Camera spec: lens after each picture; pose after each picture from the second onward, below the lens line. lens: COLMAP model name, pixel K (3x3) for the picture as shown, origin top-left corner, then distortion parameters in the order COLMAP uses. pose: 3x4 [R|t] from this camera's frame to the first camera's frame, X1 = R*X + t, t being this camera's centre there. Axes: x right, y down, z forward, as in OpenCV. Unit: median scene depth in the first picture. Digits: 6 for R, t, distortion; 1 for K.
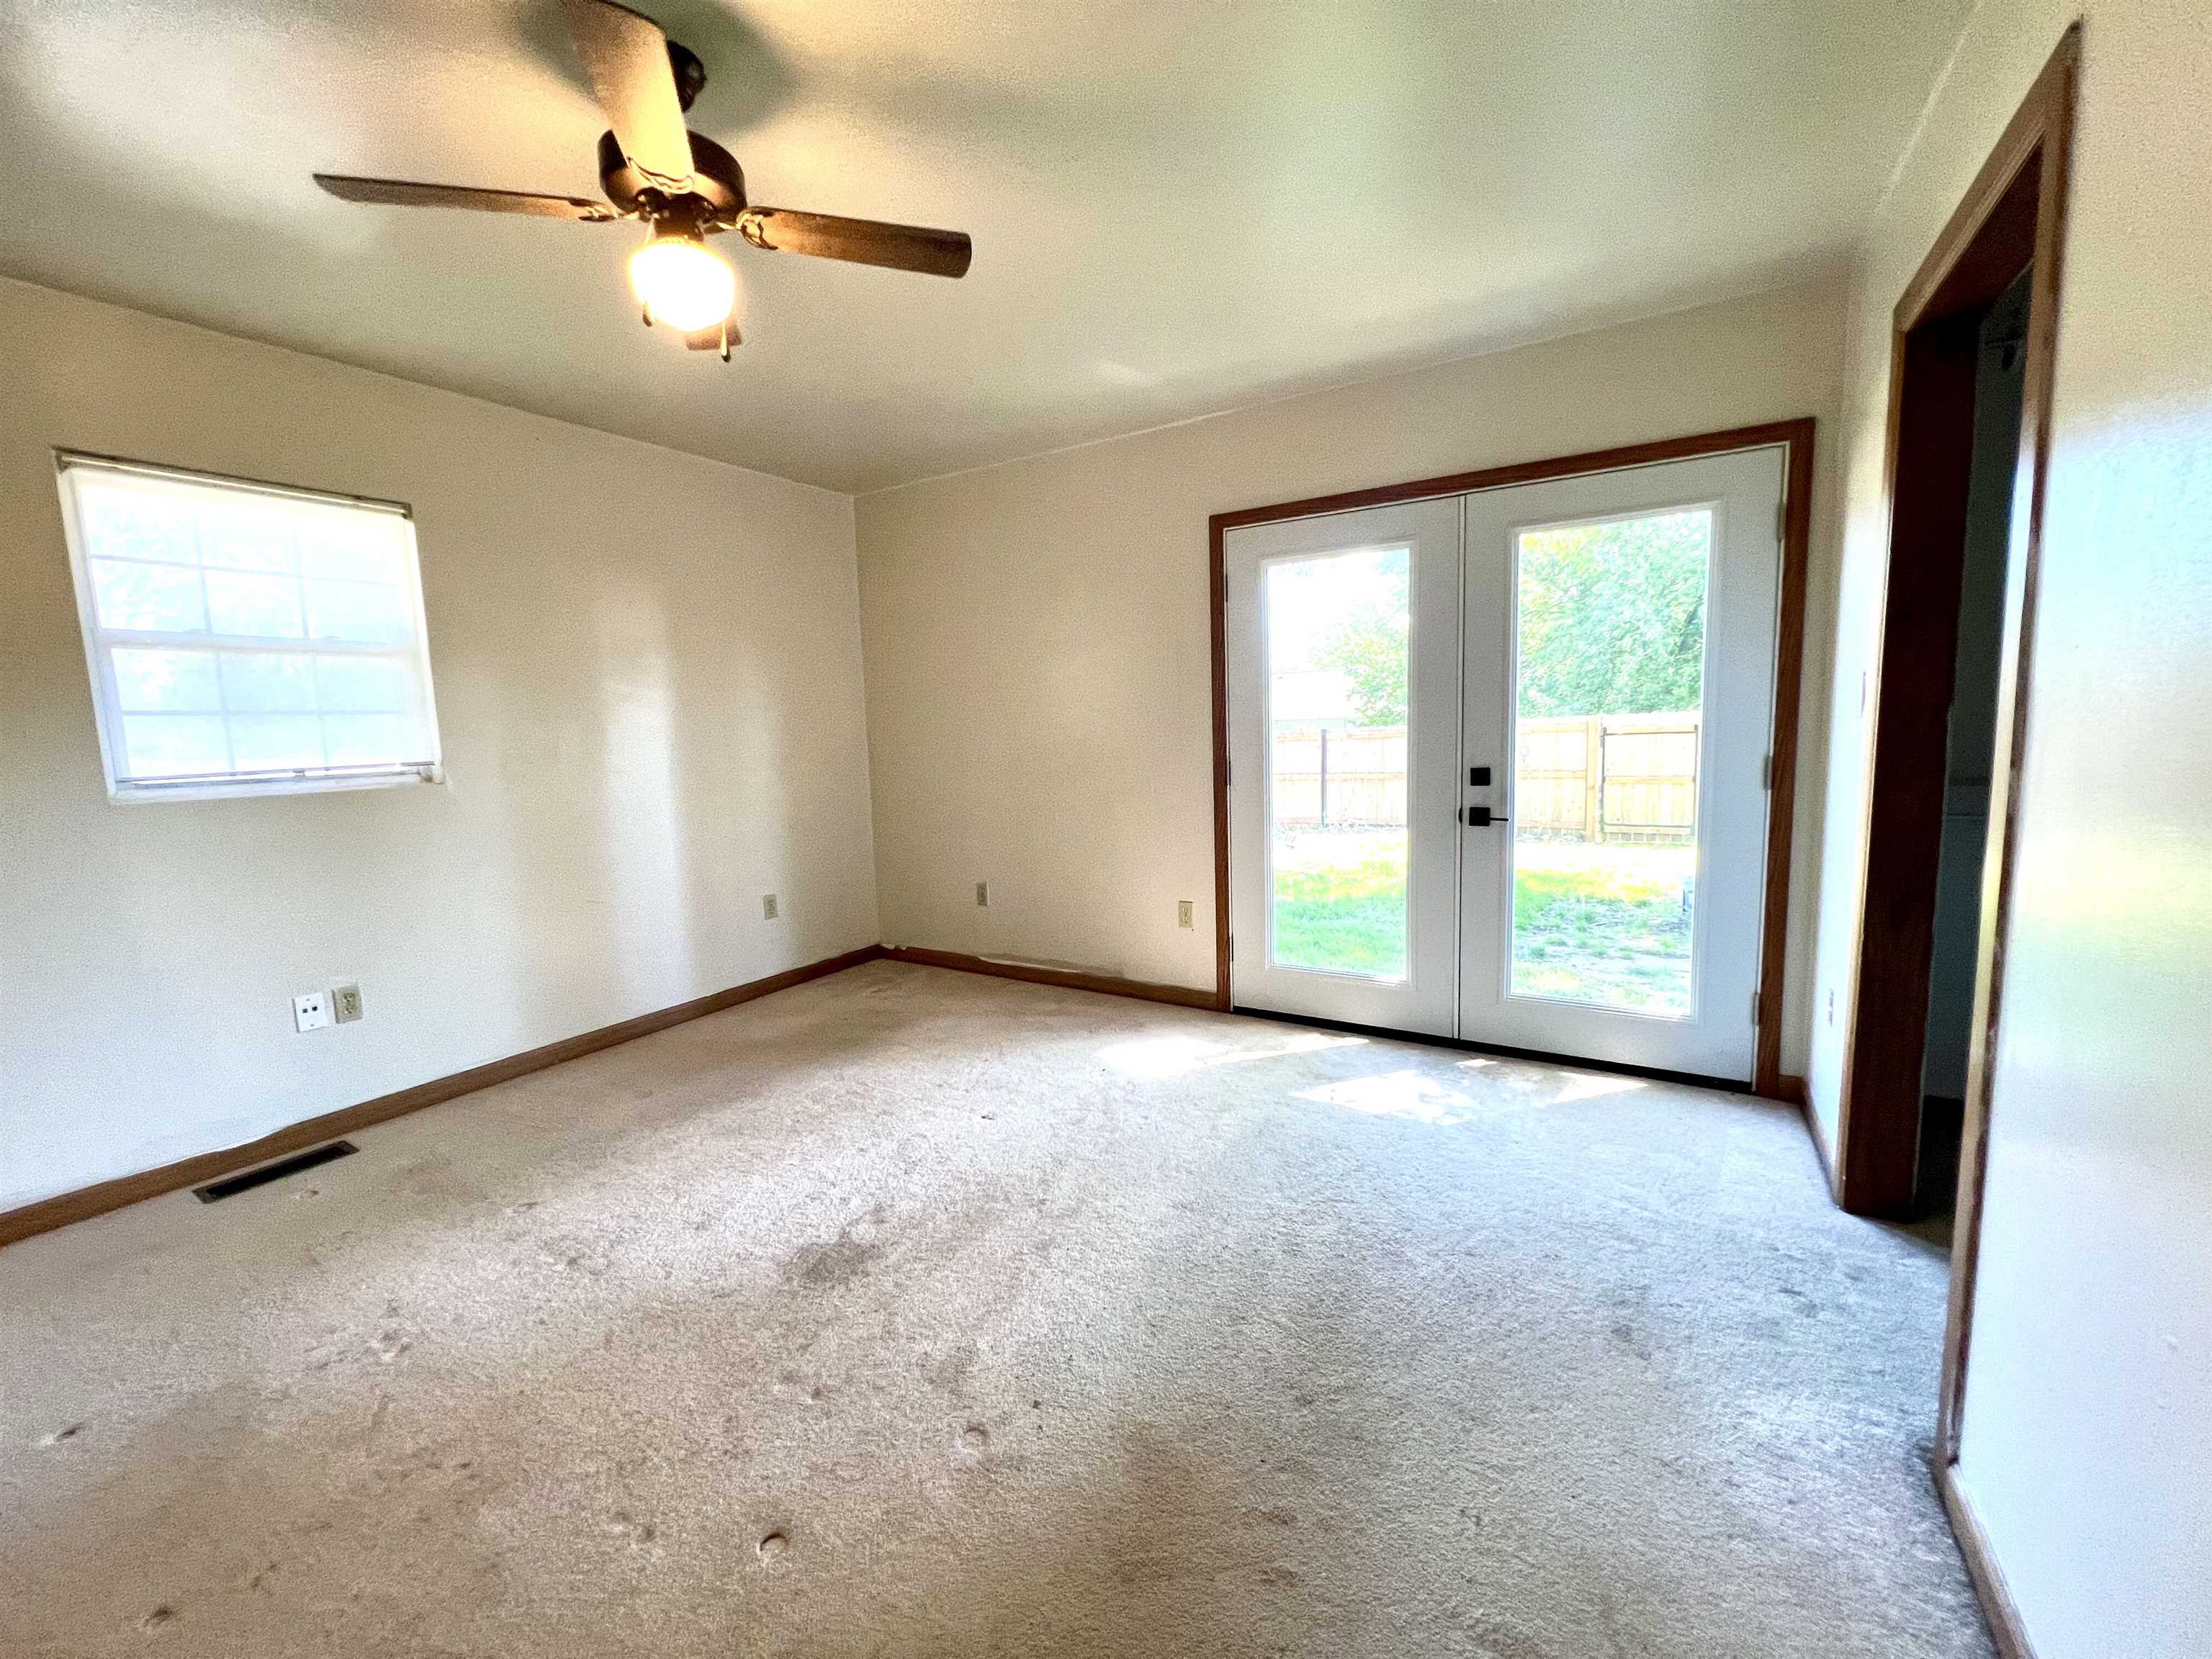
lens RADIAL K [[880.8, 0, 1099.2], [0, 880.8, 822.1], [0, 0, 1]] dist [-0.002025, 0.000333]
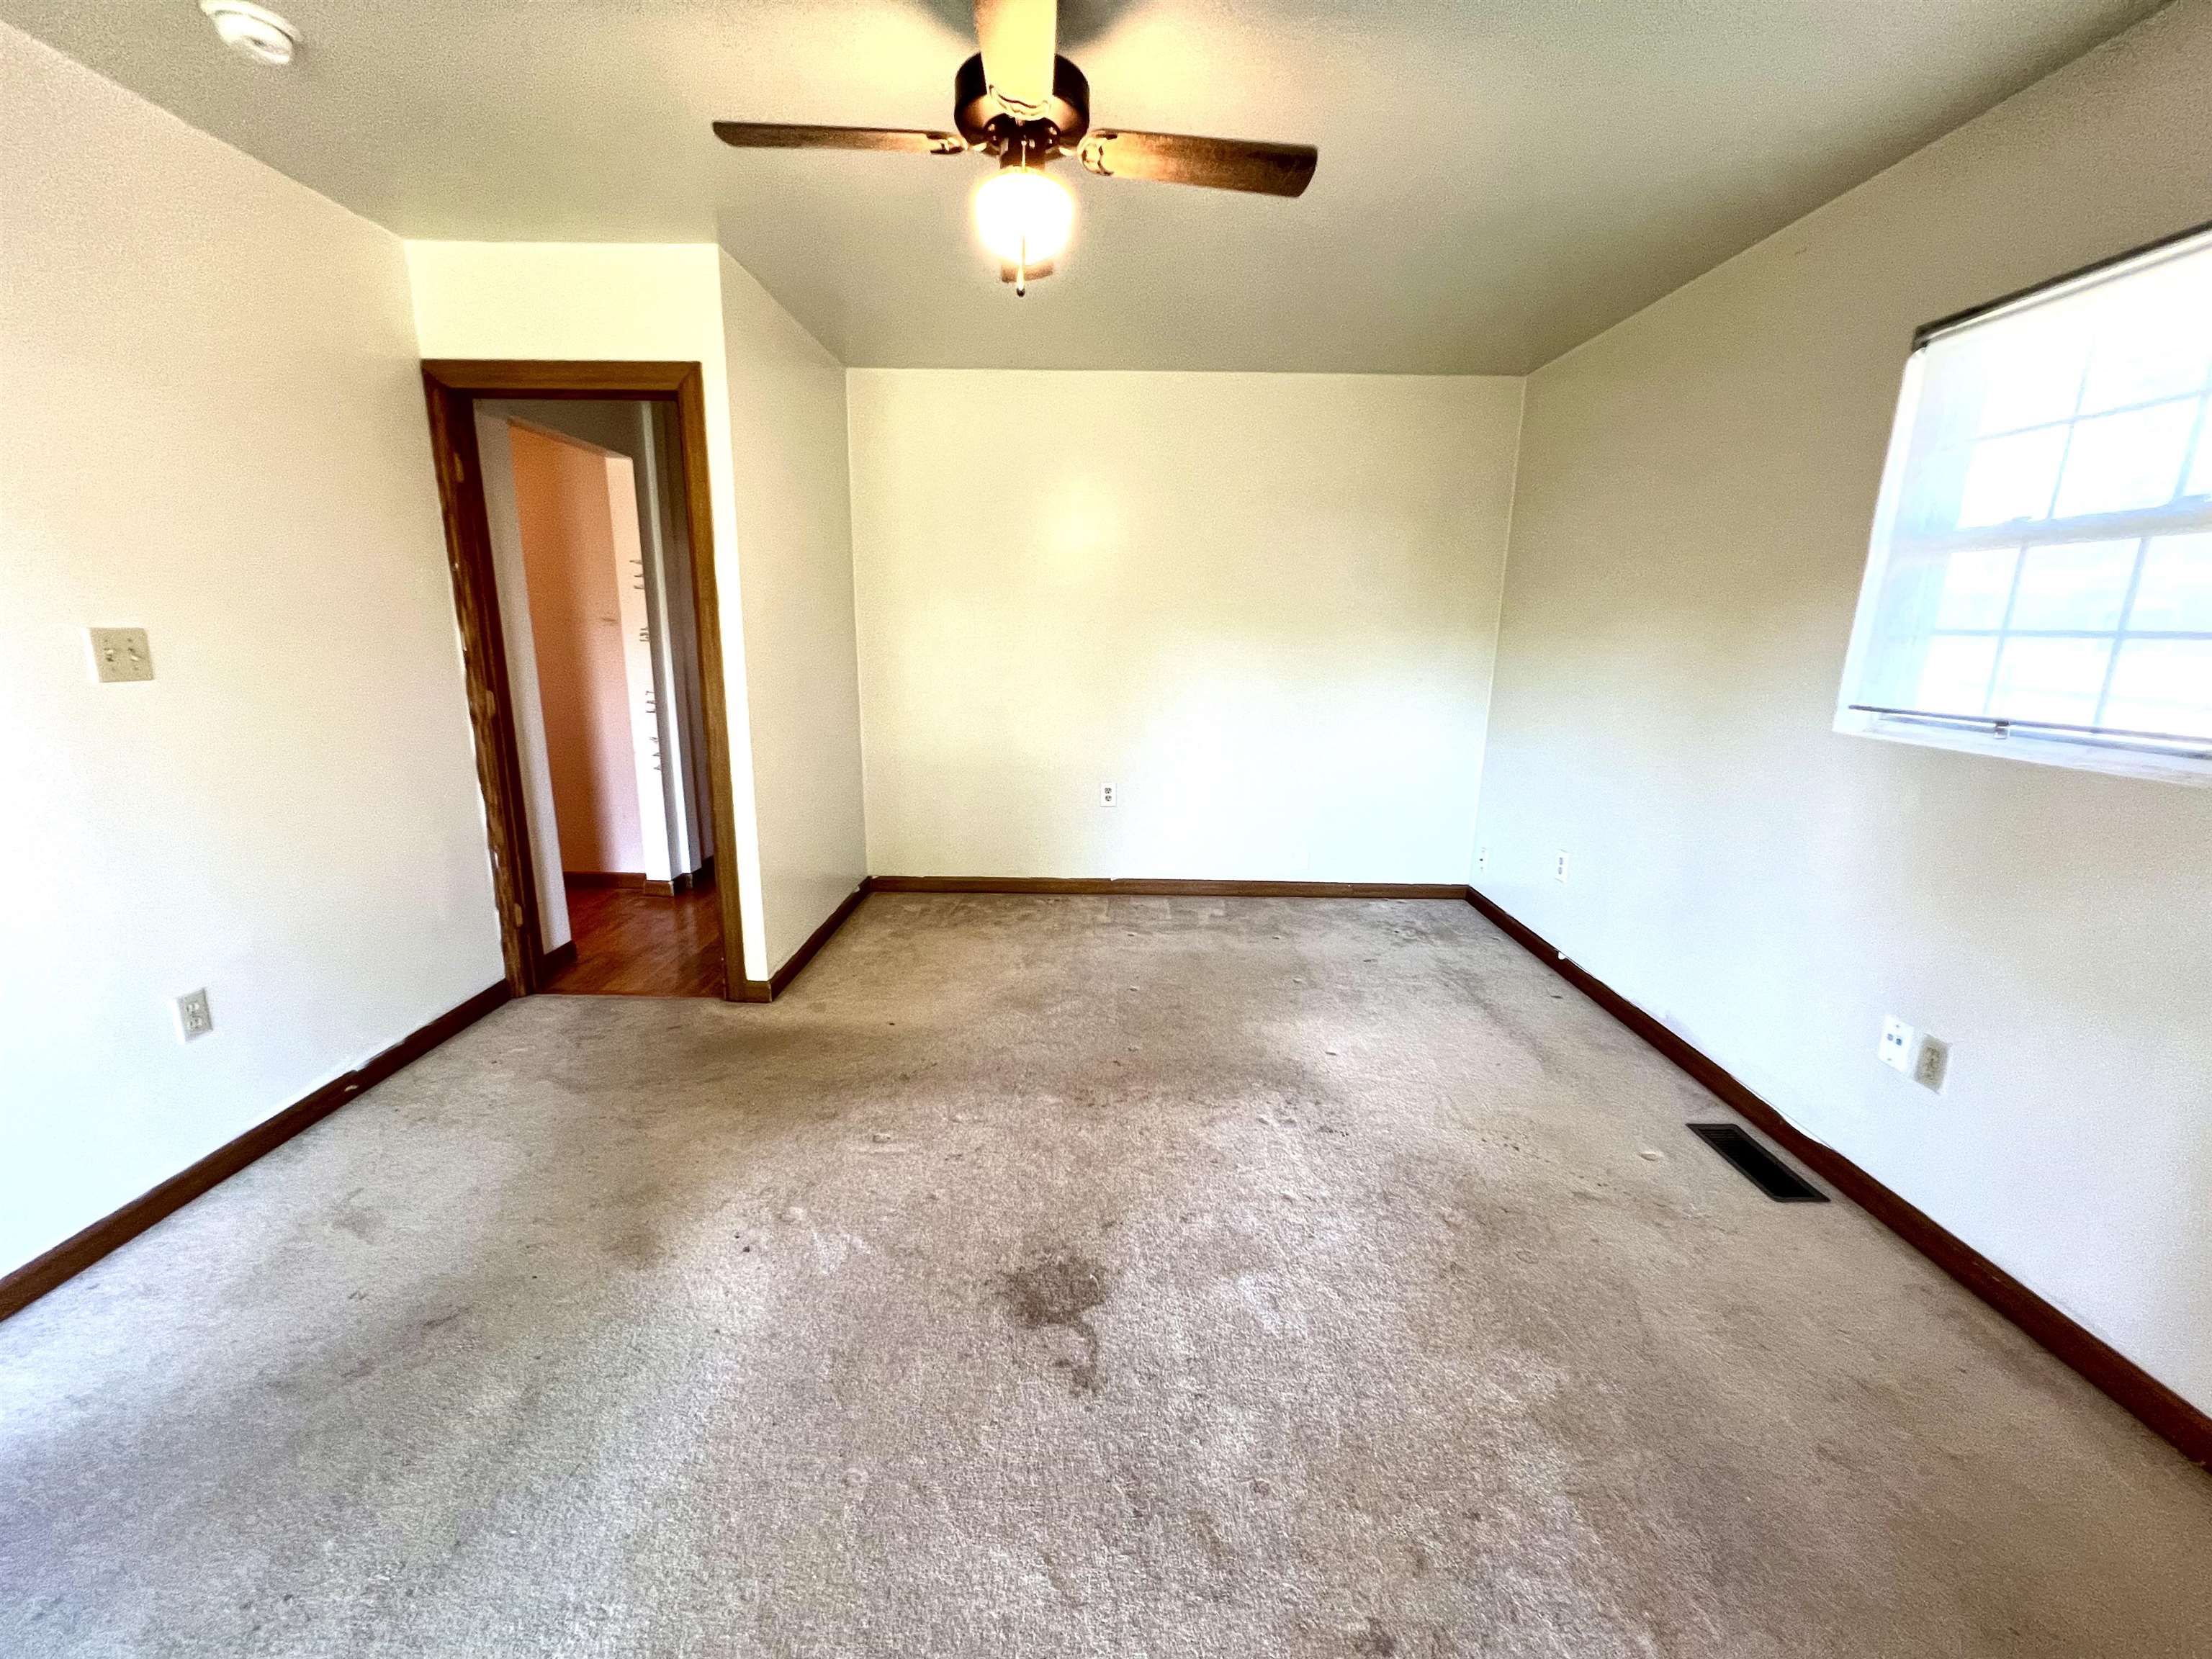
lens RADIAL K [[880.8, 0, 1099.2], [0, 880.8, 822.1], [0, 0, 1]] dist [-0.002025, 0.000333]
pose [[-0.849343, 0.106142, -0.517059, 0.037613], [-0.081715, 0.941323, 0.327464, -0.150521], [0.521478, 0.320381, -0.790833, 1.201491]]
